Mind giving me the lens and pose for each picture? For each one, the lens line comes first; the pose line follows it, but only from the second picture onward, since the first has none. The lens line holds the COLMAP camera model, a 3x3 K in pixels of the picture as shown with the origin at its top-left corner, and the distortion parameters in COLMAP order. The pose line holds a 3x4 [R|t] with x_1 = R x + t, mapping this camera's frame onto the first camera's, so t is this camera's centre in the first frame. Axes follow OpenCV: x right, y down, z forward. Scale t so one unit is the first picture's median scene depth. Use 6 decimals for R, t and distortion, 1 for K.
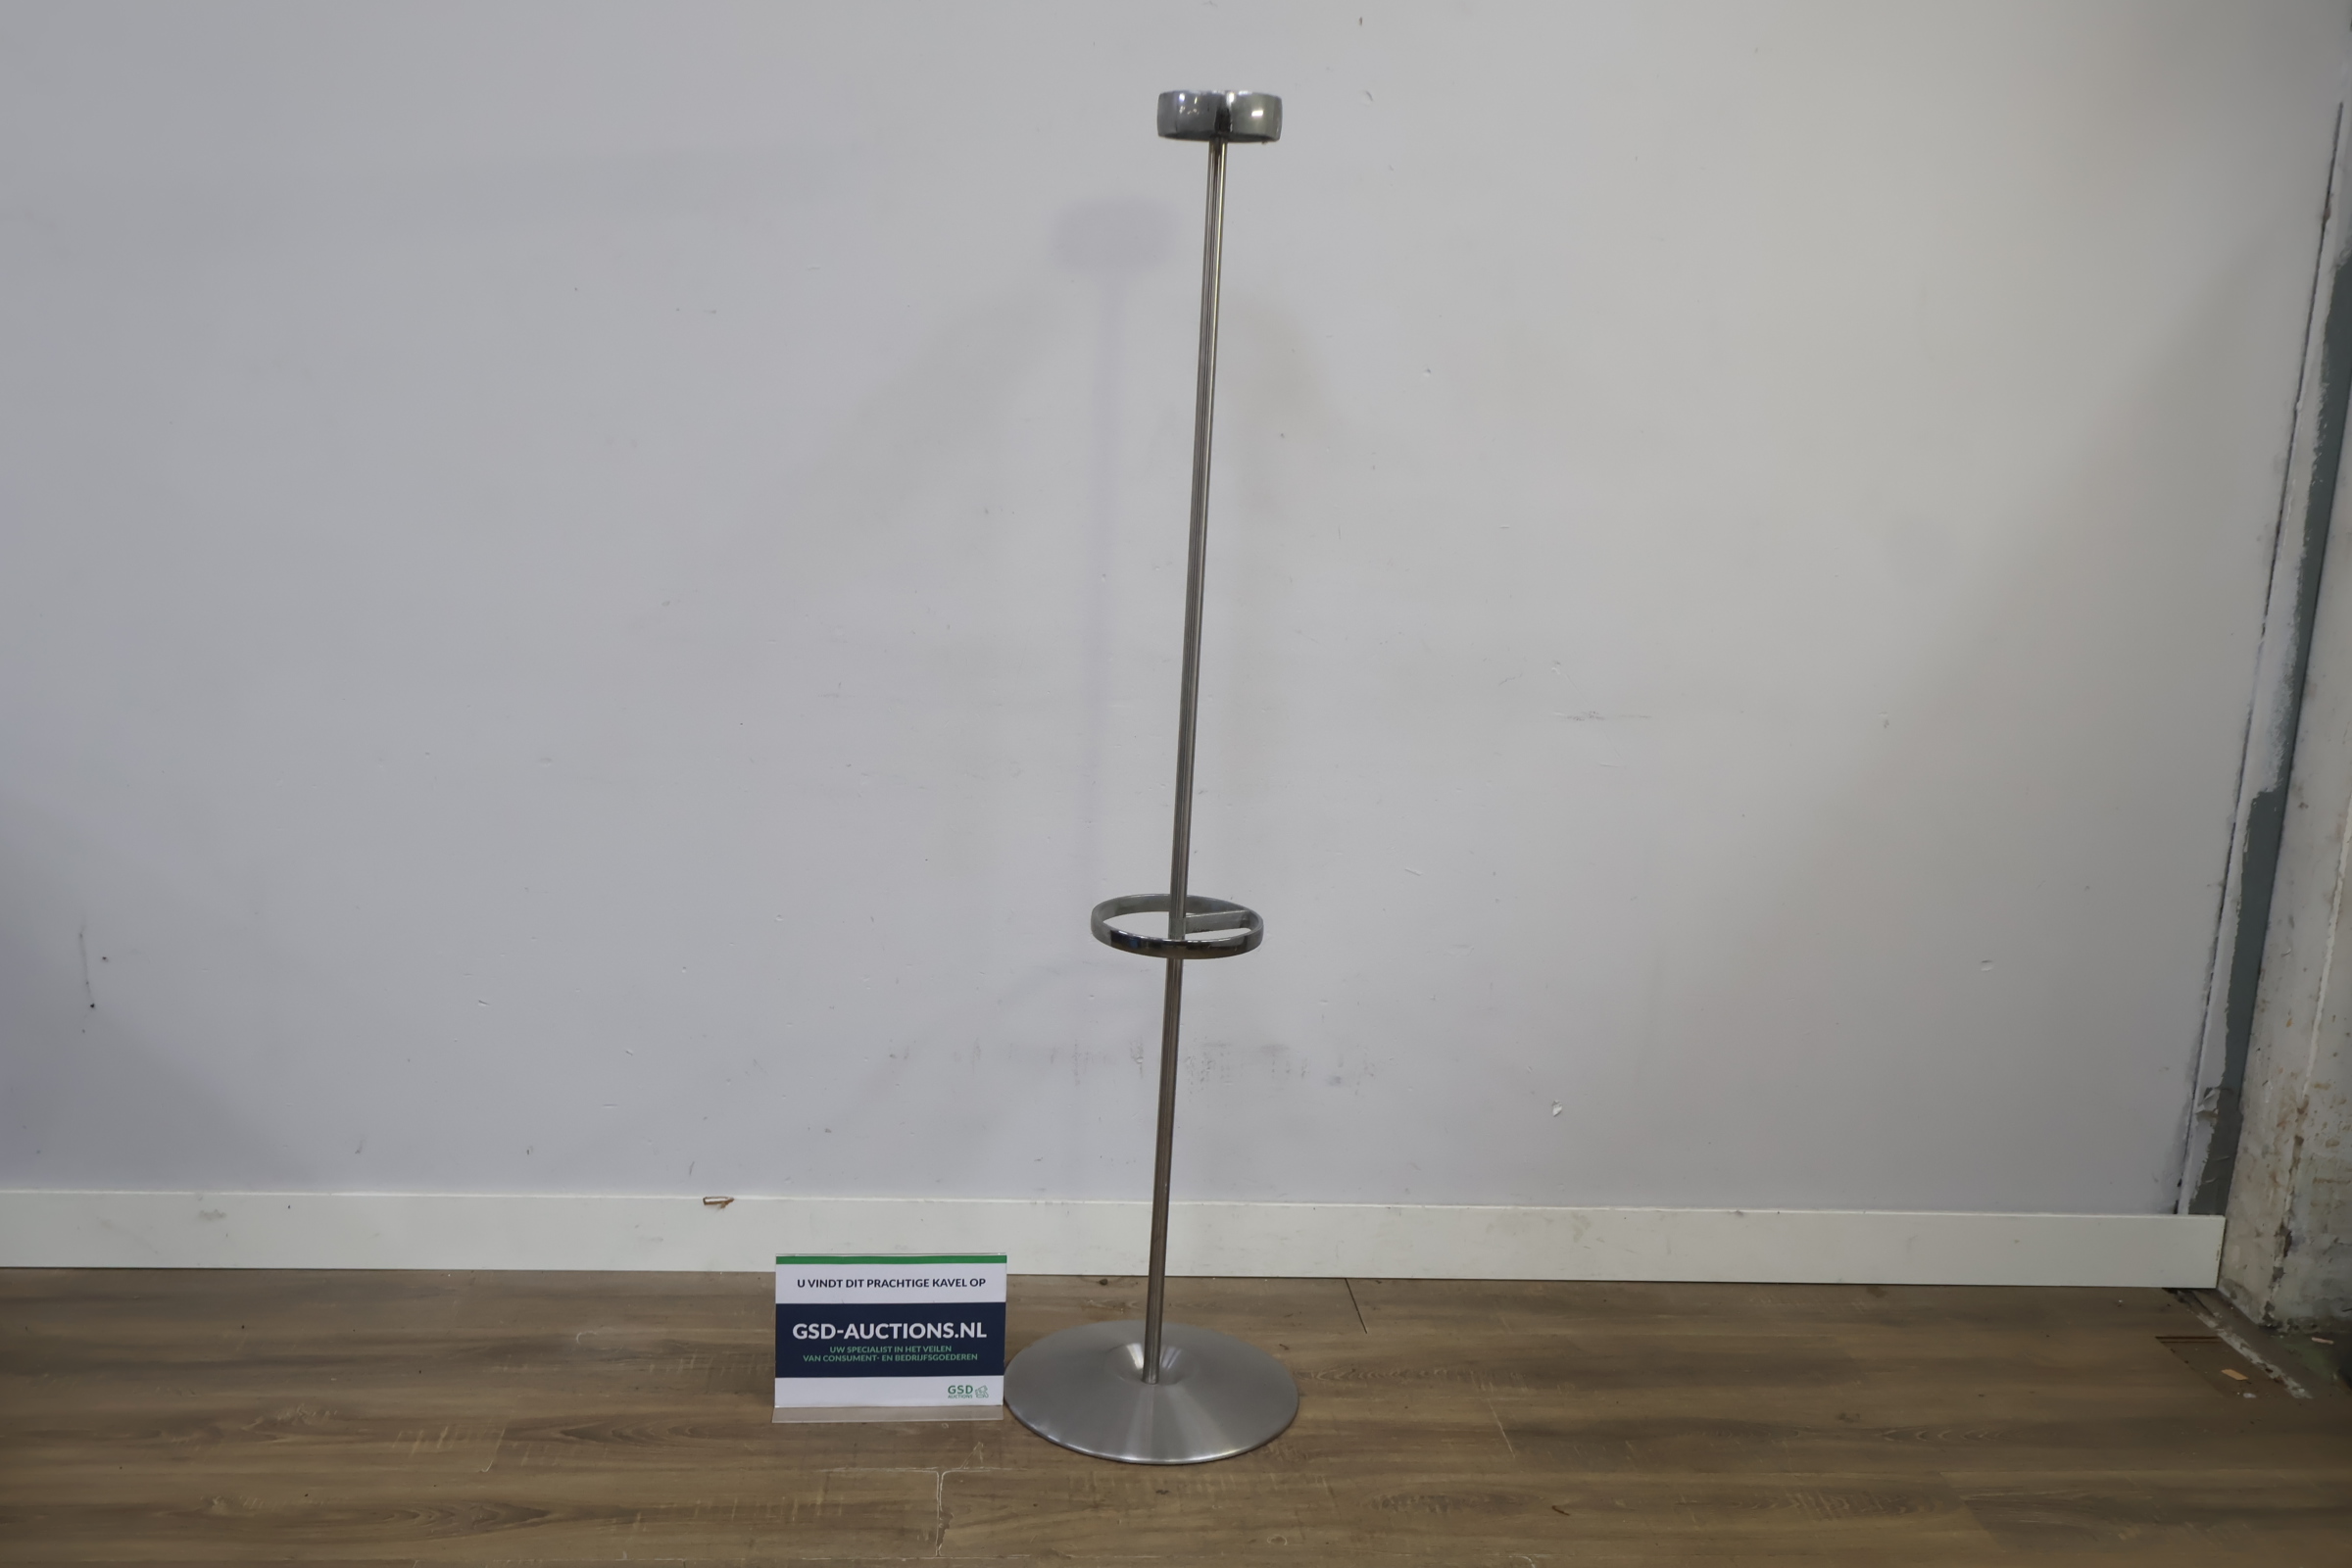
lens RADIAL K [[2261.9, 0, 1176.0], [0, 2261.9, 784.0], [0, 0, 1]] dist [0.002019, -0.008968]
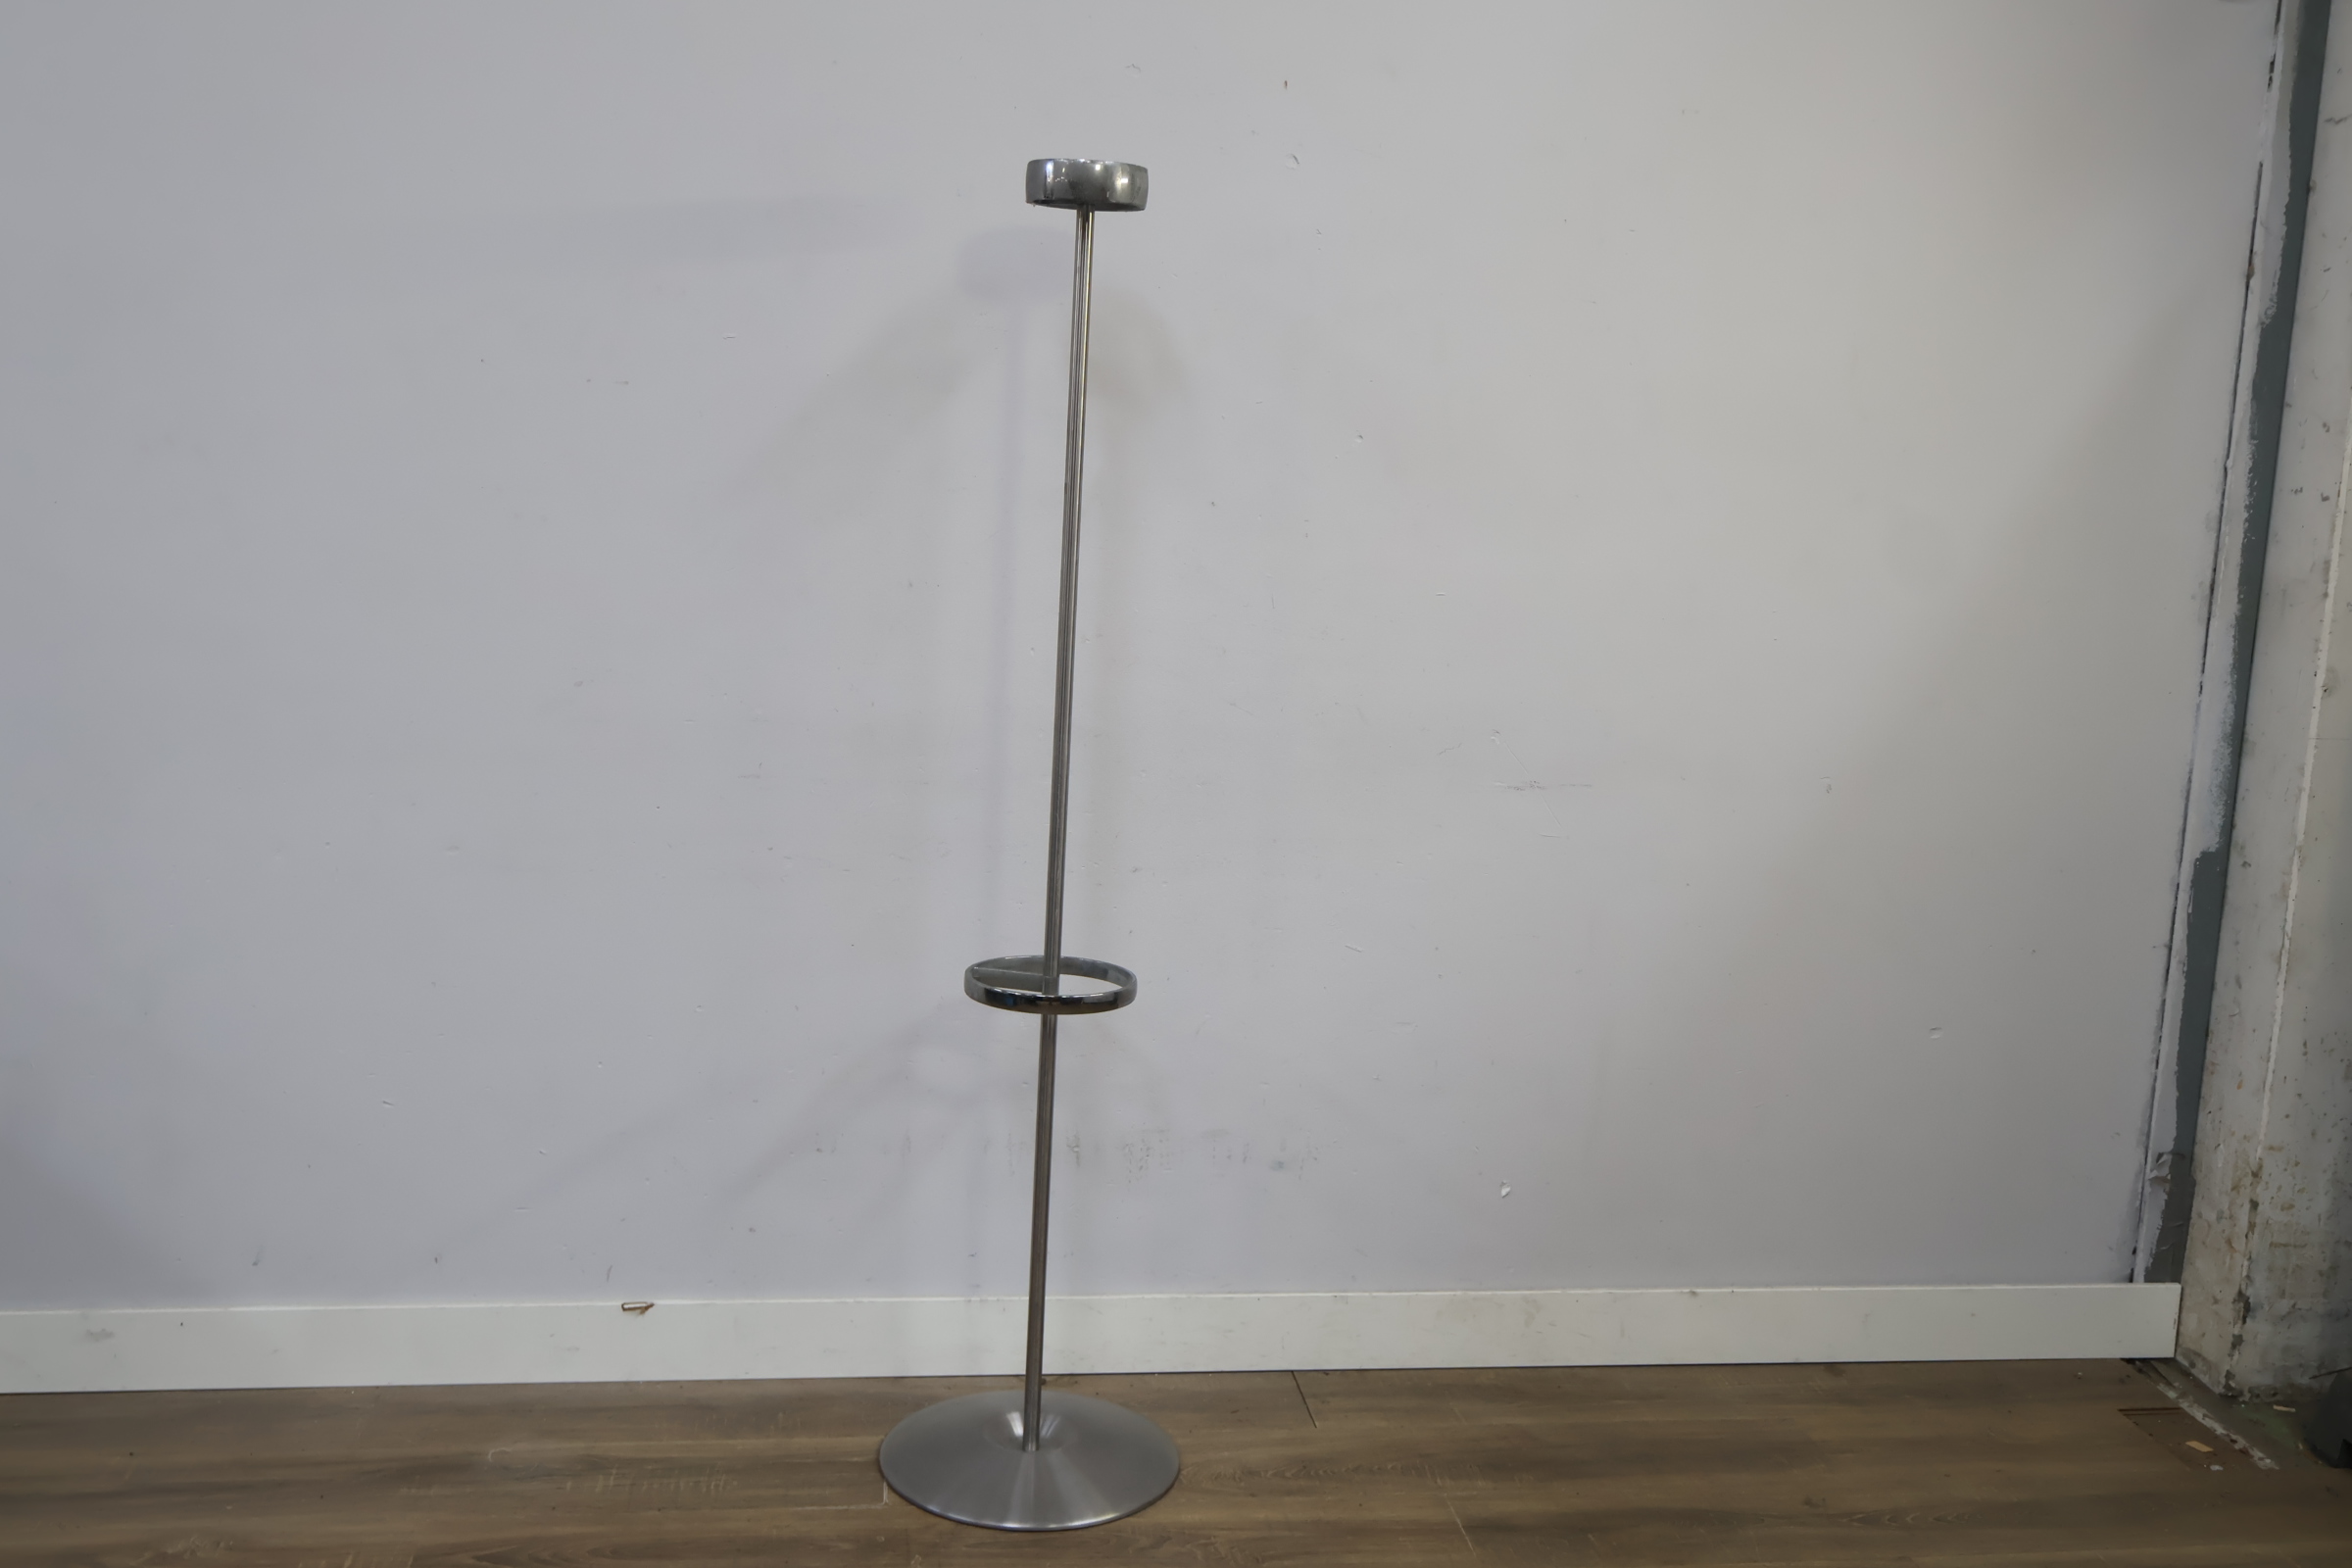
lens RADIAL K [[2257.9, 0, 1178.3], [0, 2257.9, 779.2], [0, 0, 1]] dist [0.002052, -0.008679]
pose [[0.999086, -0.015840, 0.039704, -0.008223], [0.017452, 0.999023, -0.040600, 0.004203], [-0.039022, 0.041256, 0.998386, 0.028056]]
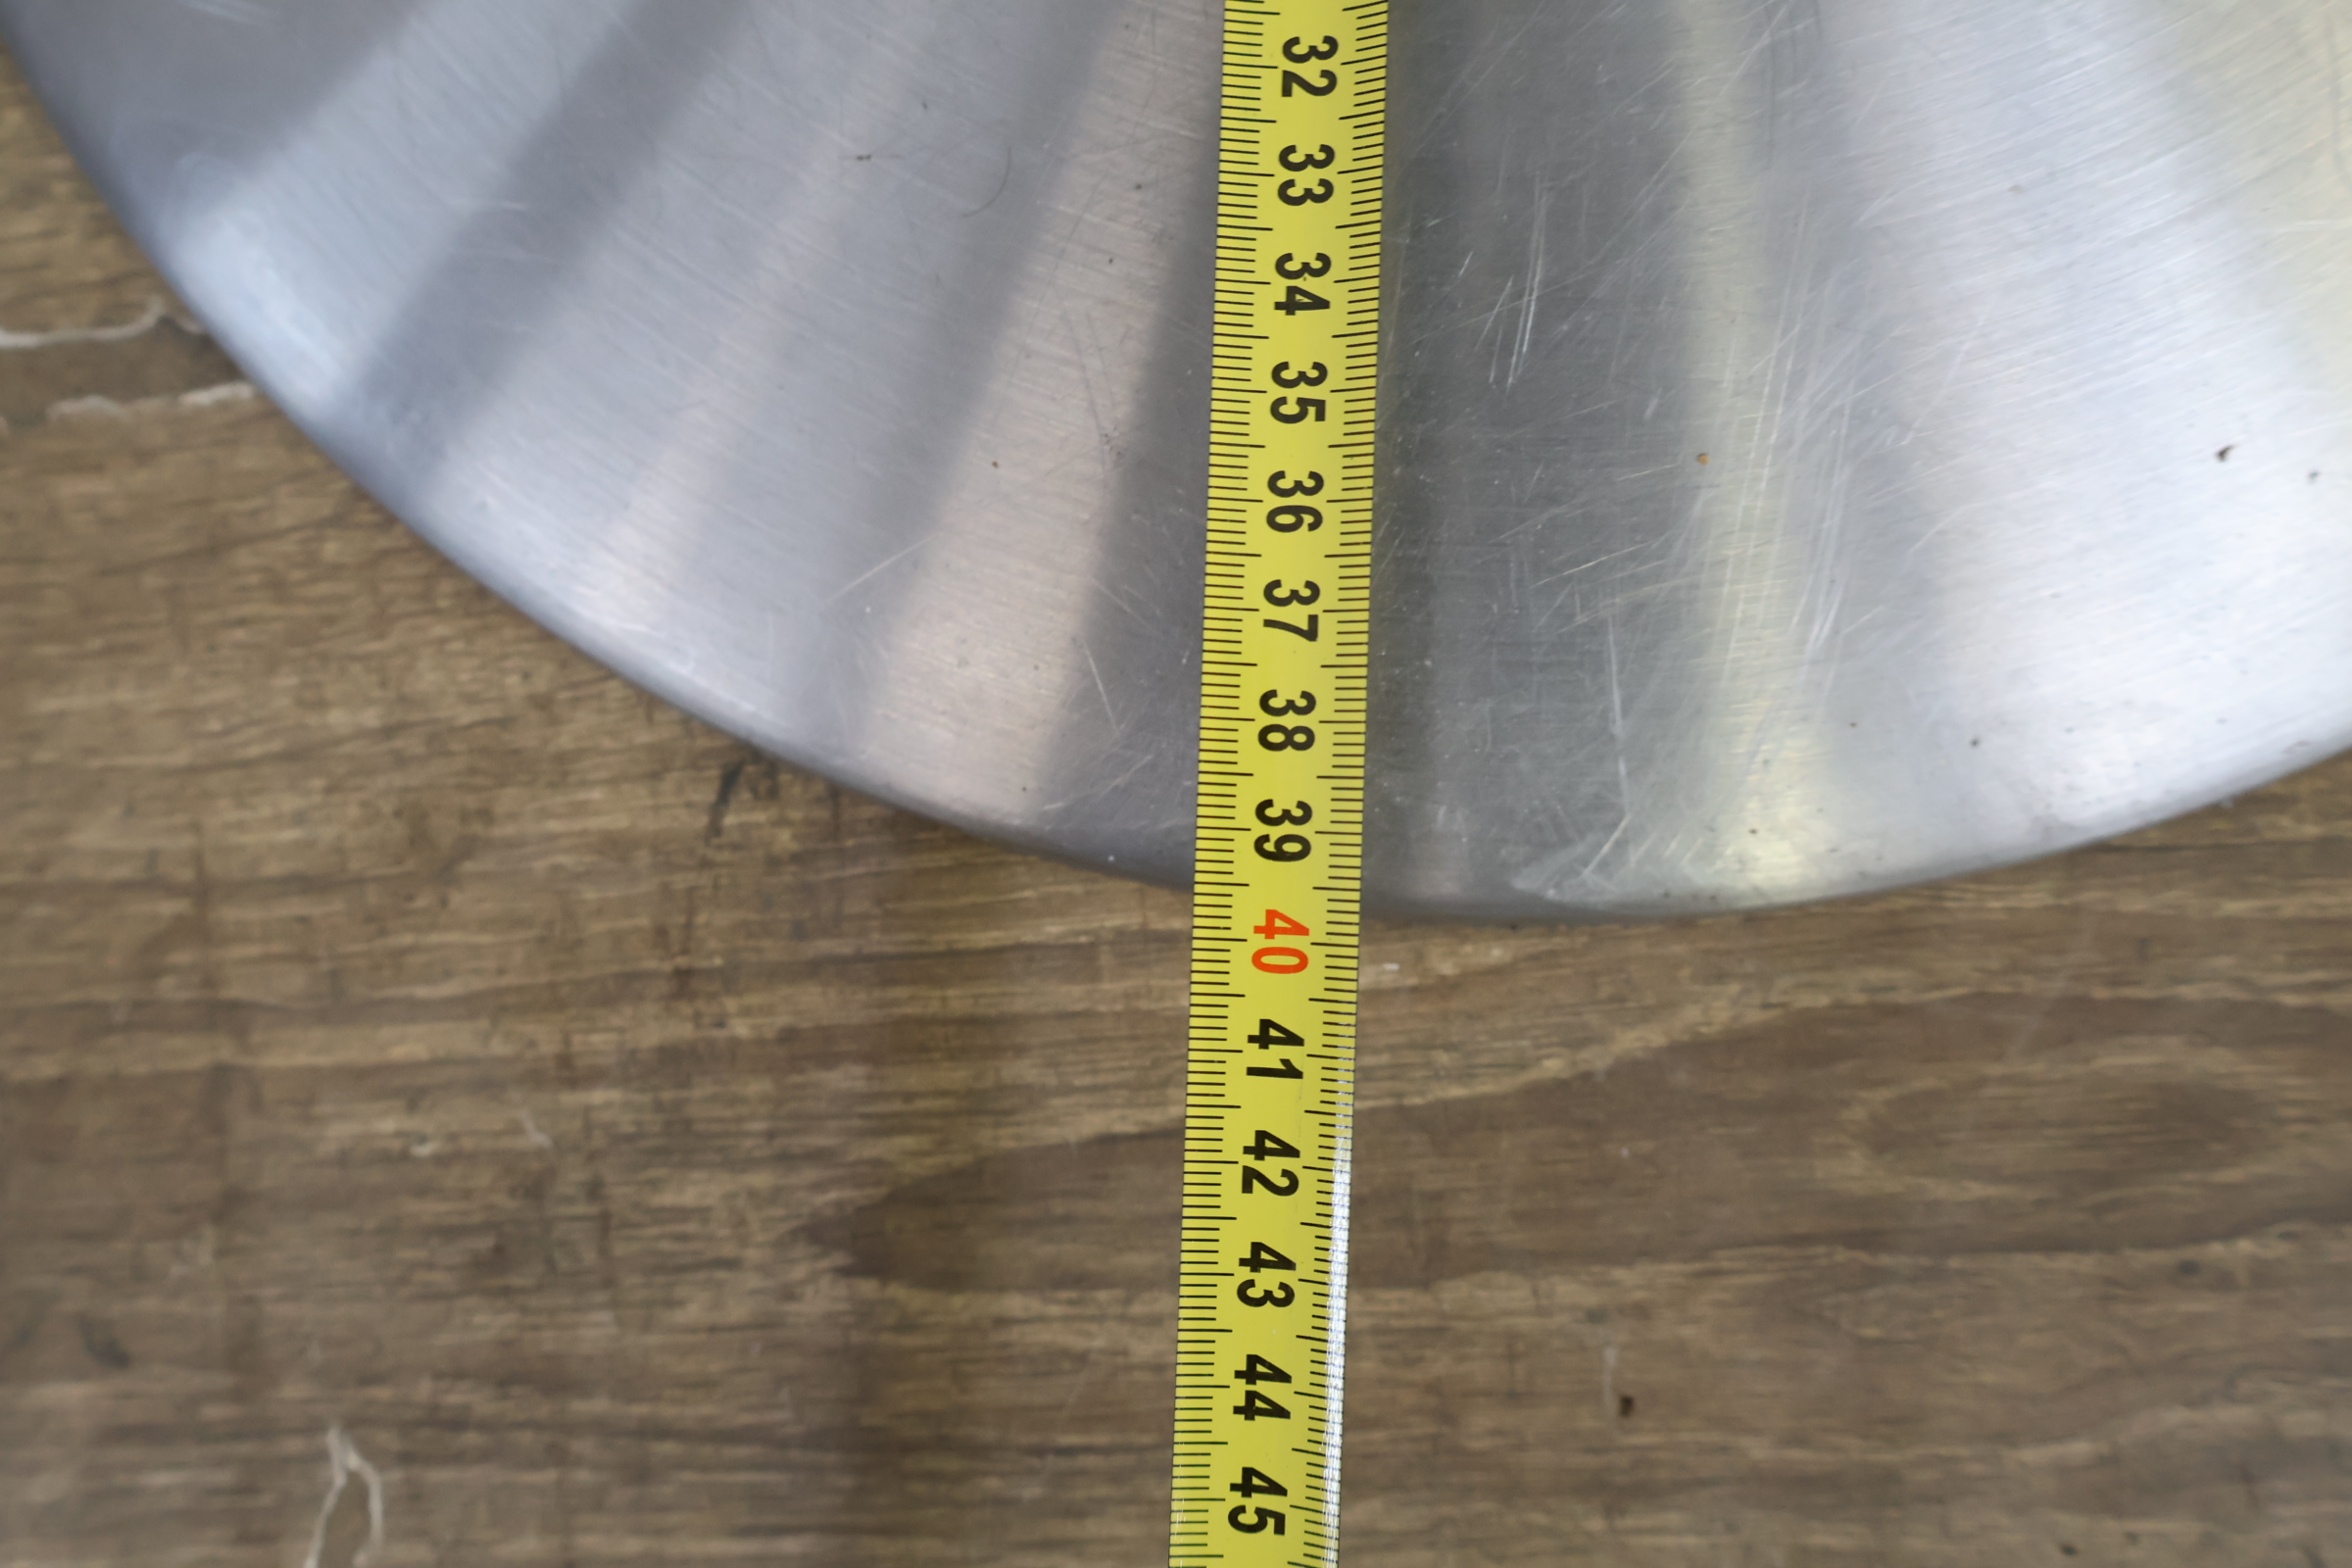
lens RADIAL K [[2272.2, 0, 1175.3], [0, 2272.2, 775.1], [0, 0, 1]] dist [0.001938, -0.003789]
pose [[0.993285, 0.000537, -0.115694, -0.037538], [0.100936, 0.484701, 0.868837, 0.178655], [0.056544, -0.874680, 0.481392, 0.849434]]
